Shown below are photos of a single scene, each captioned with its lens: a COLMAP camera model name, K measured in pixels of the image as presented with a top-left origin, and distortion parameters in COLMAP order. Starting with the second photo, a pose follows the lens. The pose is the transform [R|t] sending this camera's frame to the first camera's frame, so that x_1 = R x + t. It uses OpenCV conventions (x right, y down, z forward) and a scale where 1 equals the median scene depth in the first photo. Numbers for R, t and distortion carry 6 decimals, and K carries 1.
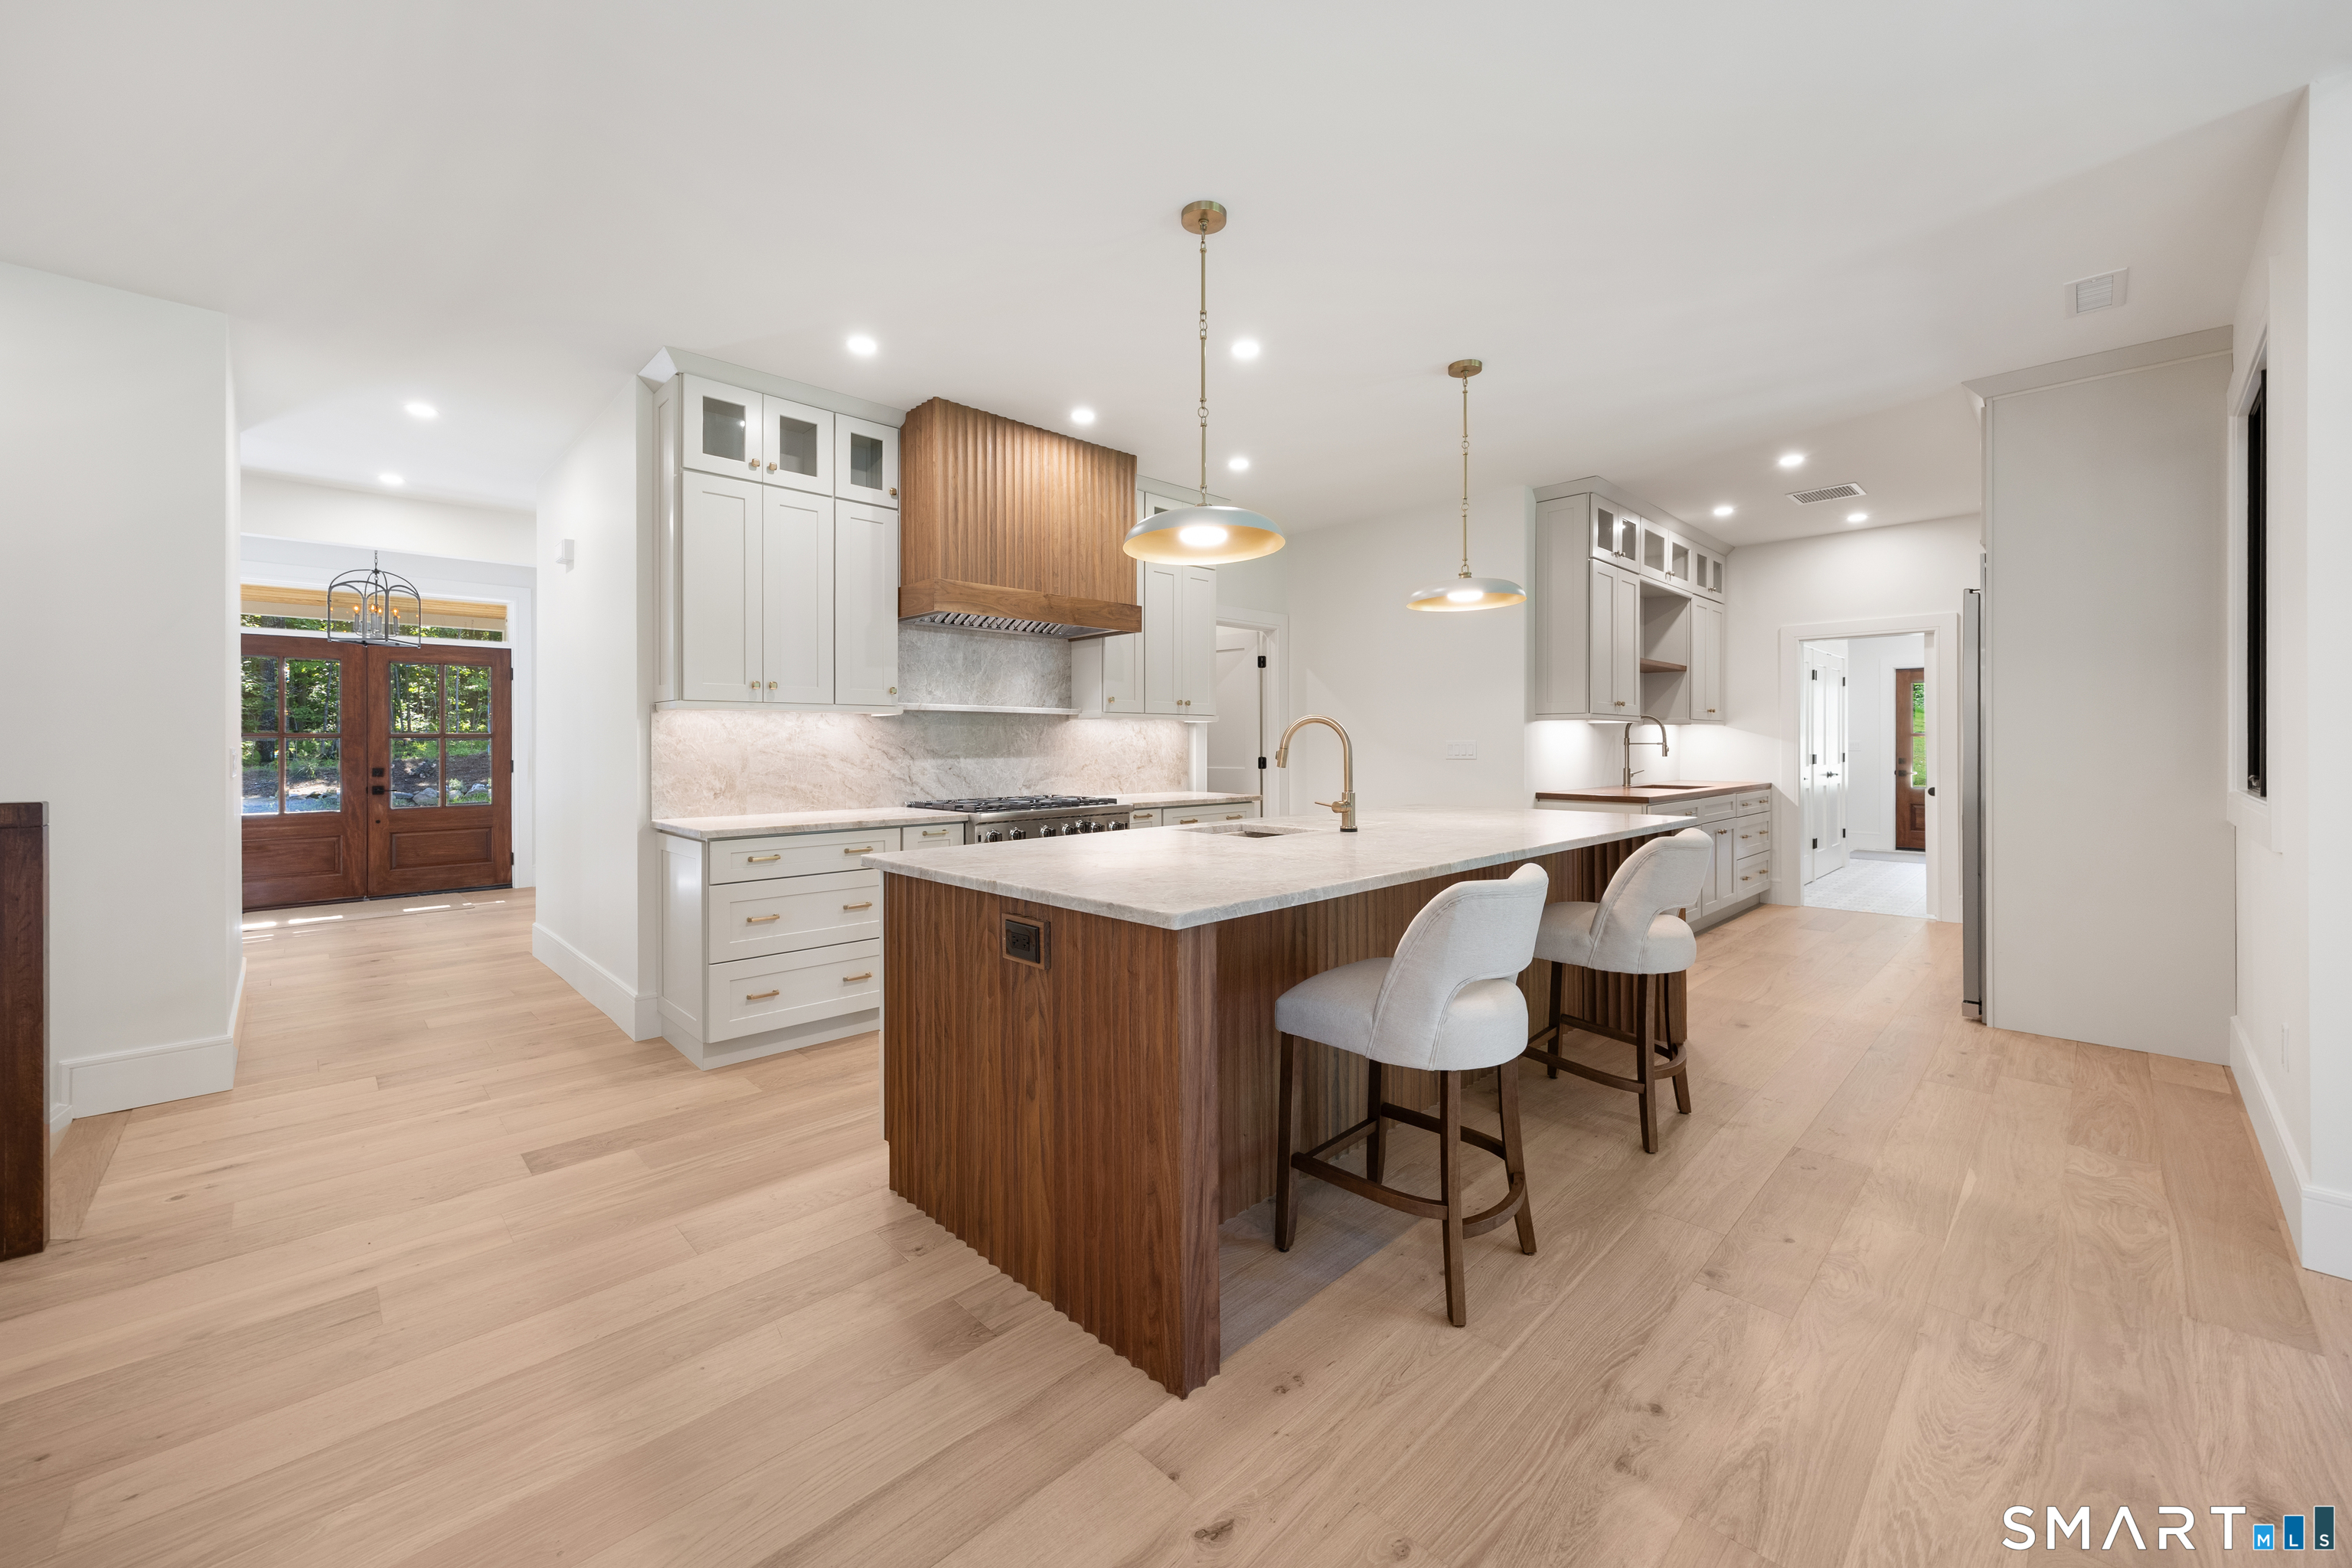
lens RADIAL K [[906.4, 0, 1174.3], [0, 906.4, 750.7], [0, 0, 1]] dist [0.007153, 0.000284]
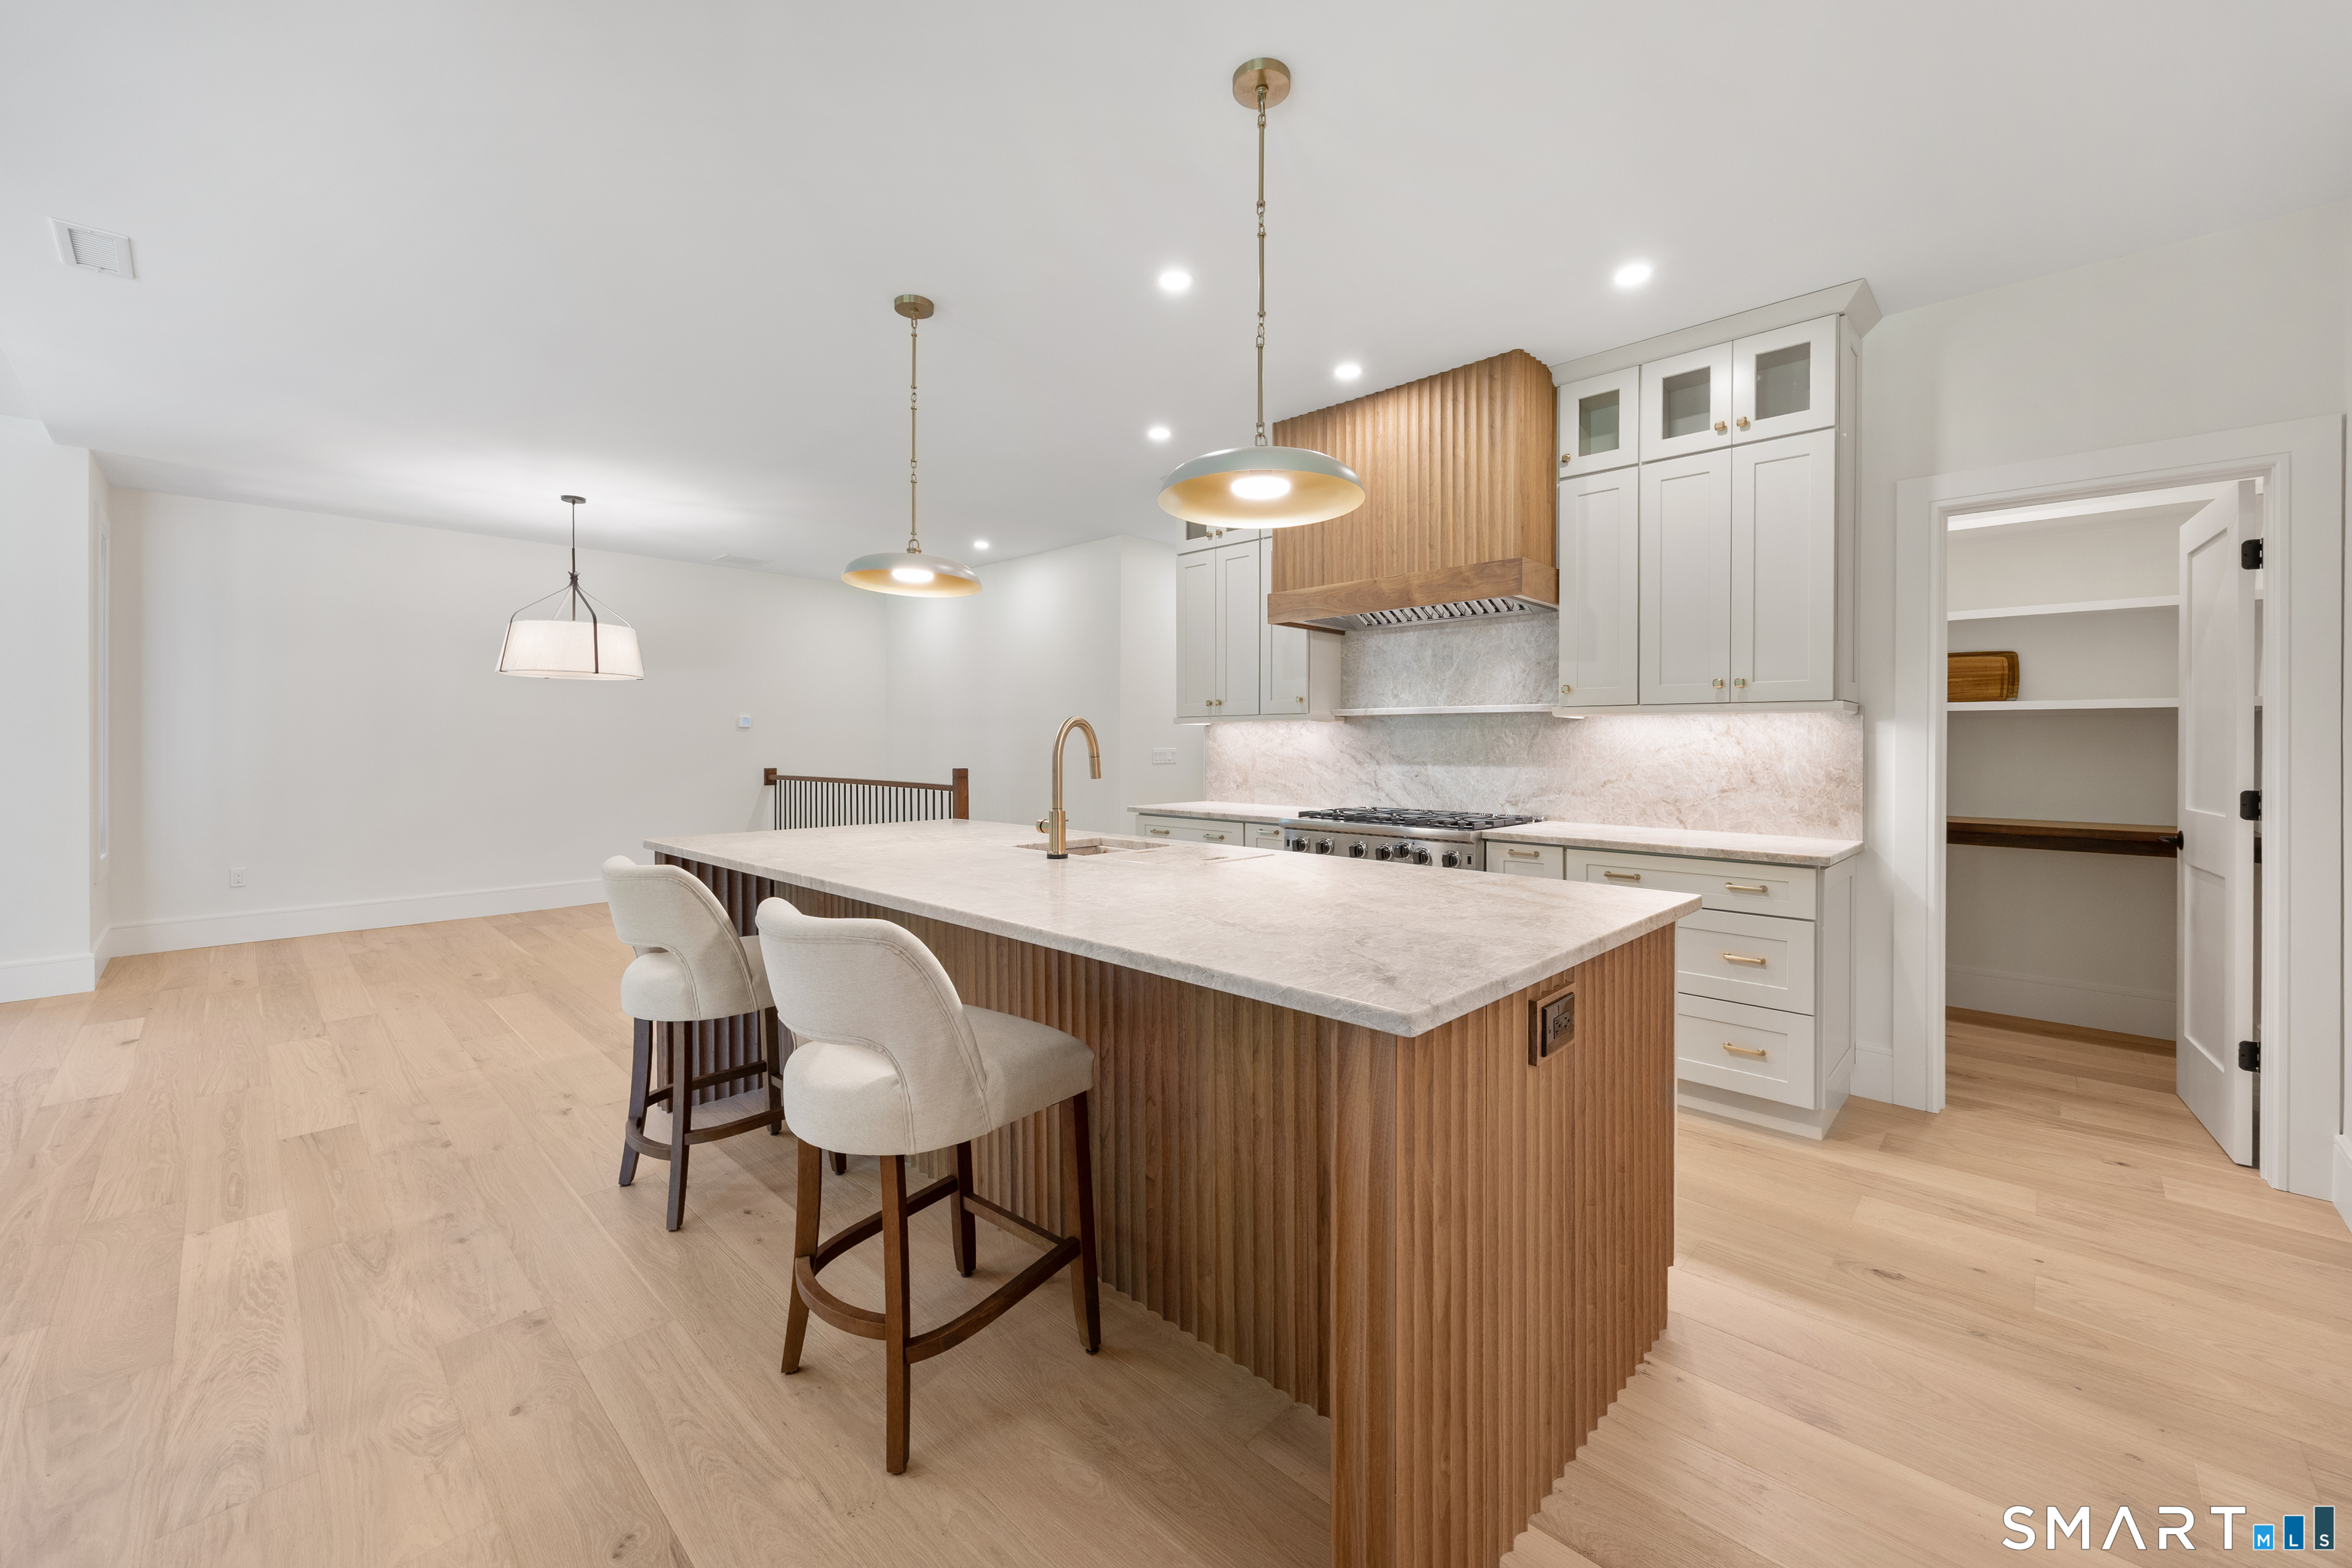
lens RADIAL K [[919.9, 0, 1170.5], [0, 919.9, 740.7], [0, 0, 1]] dist [-0.000943, -0.000296]
pose [[0.025698, -0.001863, -0.999668, 0.671585], [-0.011052, 0.999937, -0.002147, -0.011289], [0.999609, 0.011103, 0.025676, 0.701215]]
